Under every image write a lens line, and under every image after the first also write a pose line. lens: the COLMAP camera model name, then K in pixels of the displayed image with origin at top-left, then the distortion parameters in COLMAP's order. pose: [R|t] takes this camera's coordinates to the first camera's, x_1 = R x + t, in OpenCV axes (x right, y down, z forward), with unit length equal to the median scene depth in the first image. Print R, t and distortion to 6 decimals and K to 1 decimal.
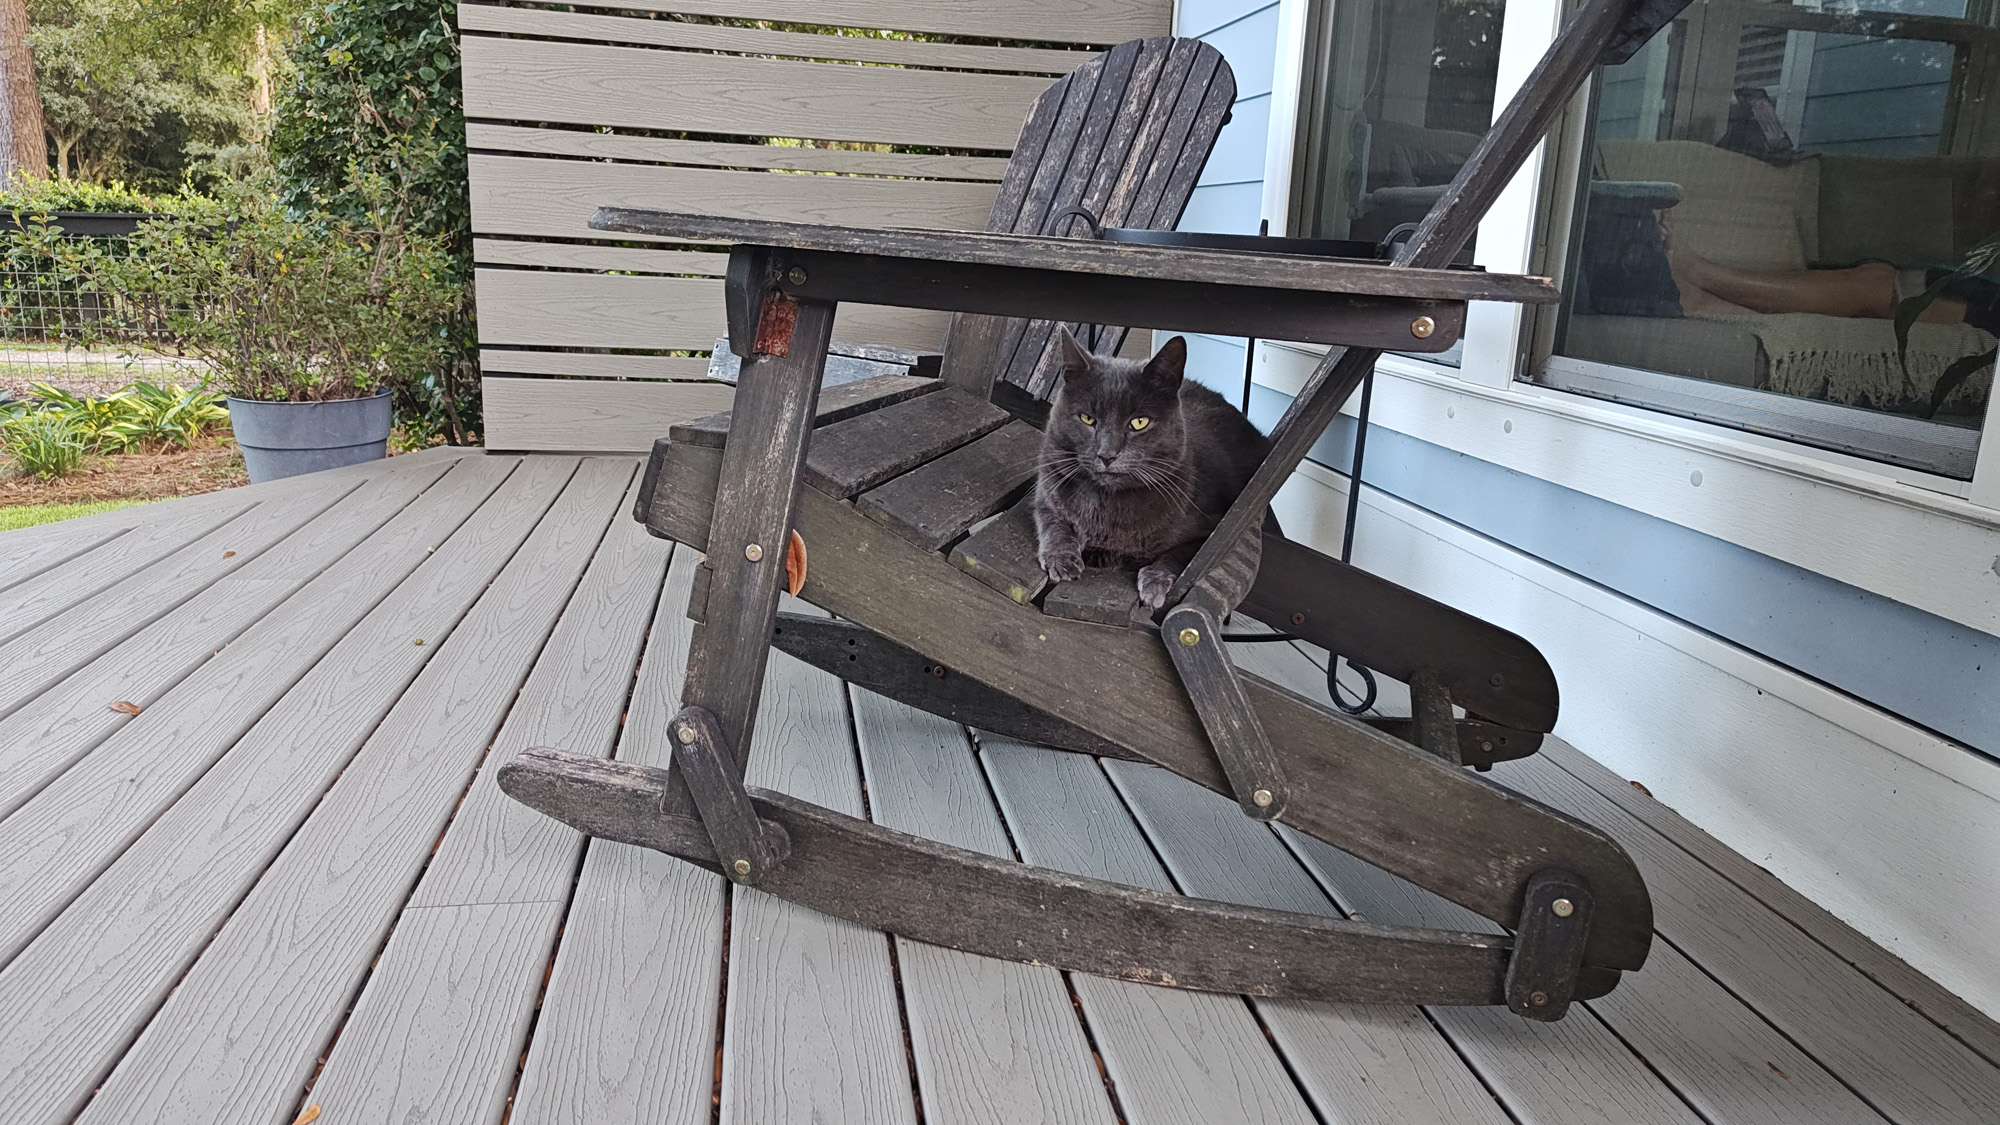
lens RADIAL K [[1349.5, 0, 1004.1], [0, 1349.5, 558.5], [0, 0, 1]] dist [0.037975, -0.045528]
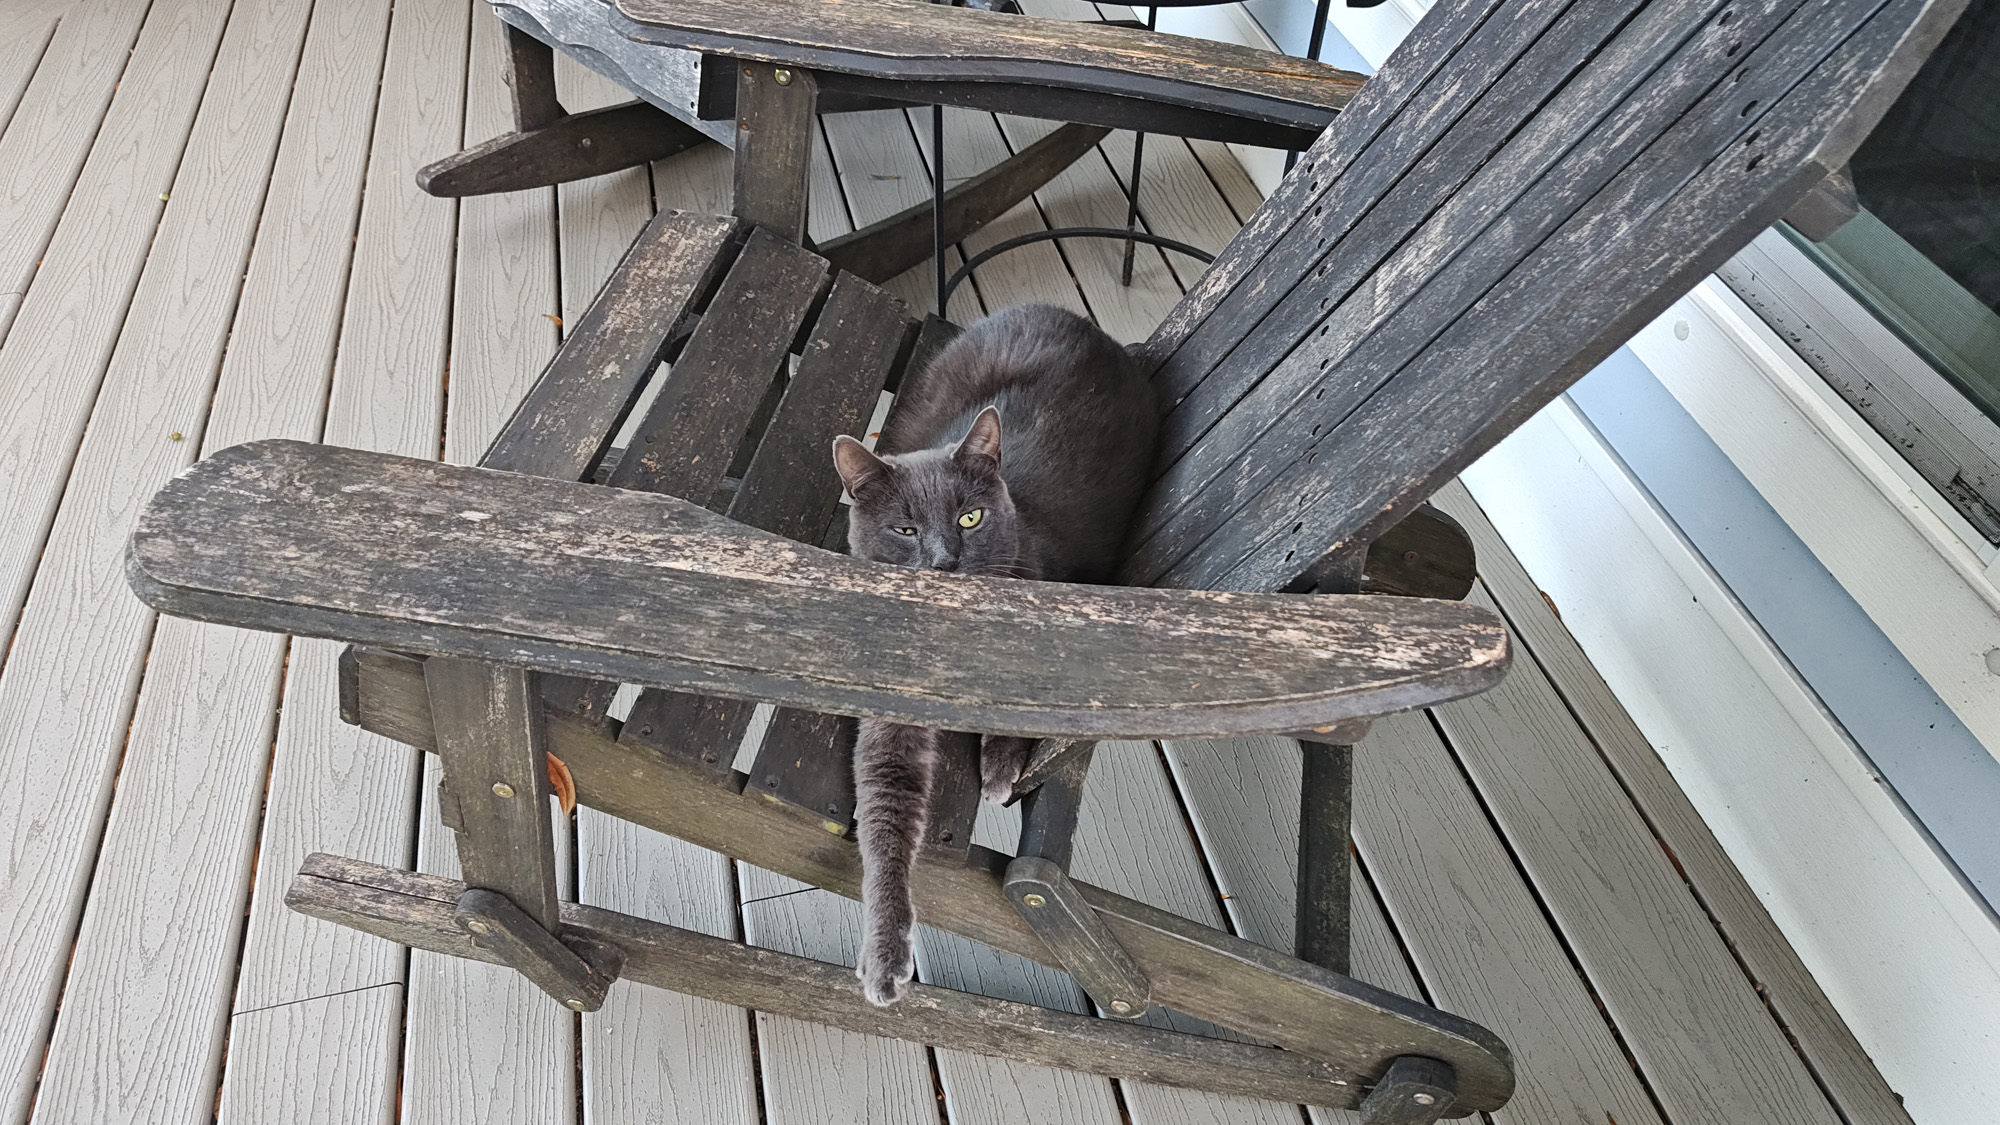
lens RADIAL K [[1349.5, 0, 1000.8], [0, 1349.5, 560.9], [0, 0, 1]] dist [0.037975, -0.045528]
pose [[0.996845, -0.074491, 0.027421, 0.096202], [0.048639, 0.846218, 0.530612, -0.513048], [-0.062730, -0.527604, 0.847171, 0.344958]]
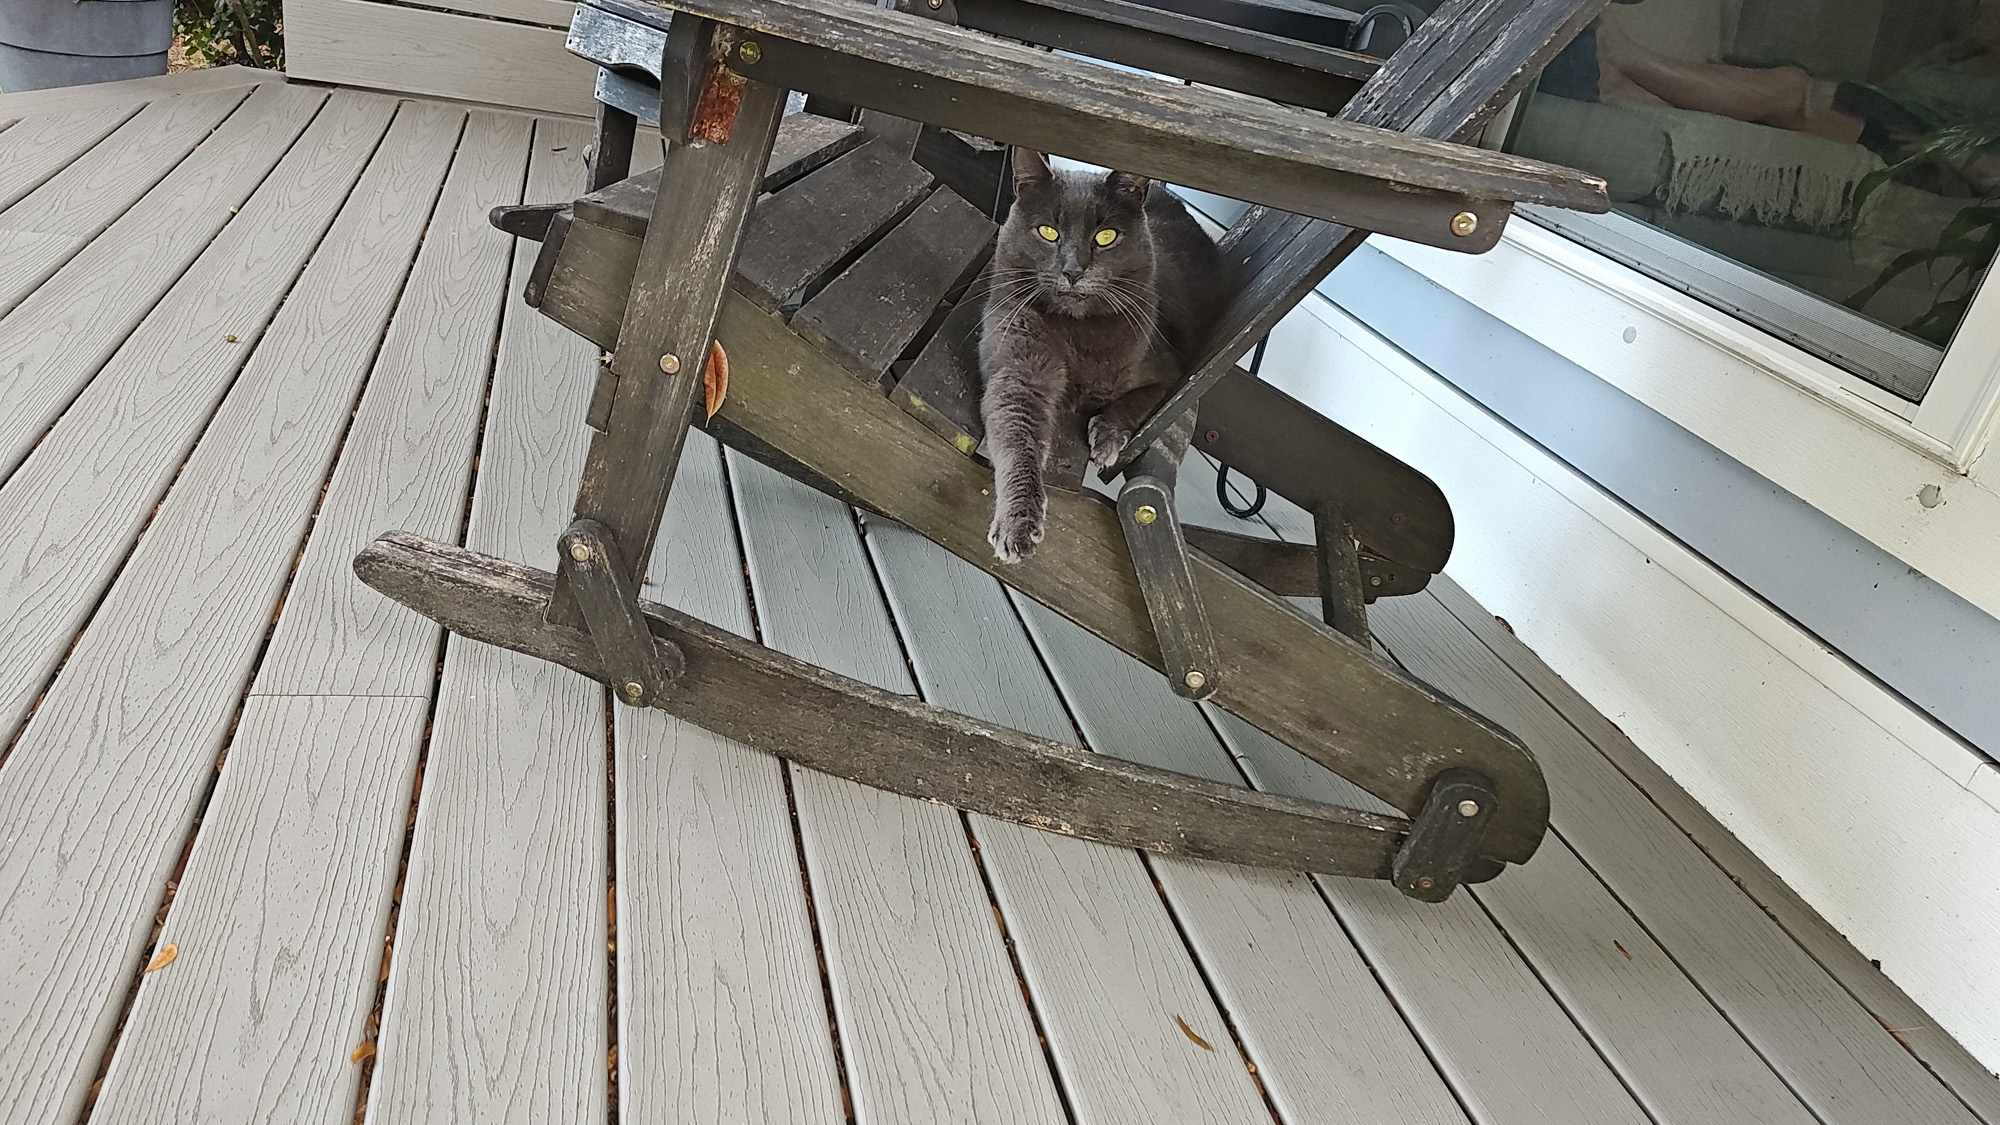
lens RADIAL K [[1349.5, 0, 987.3], [0, 1349.5, 559.2], [0, 0, 1]] dist [0.037975, -0.045528]
pose [[0.987908, 0.080921, 0.132246, -0.082338], [-0.110388, 0.966074, 0.233487, -0.104755], [-0.108866, -0.245262, 0.963325, 0.091178]]
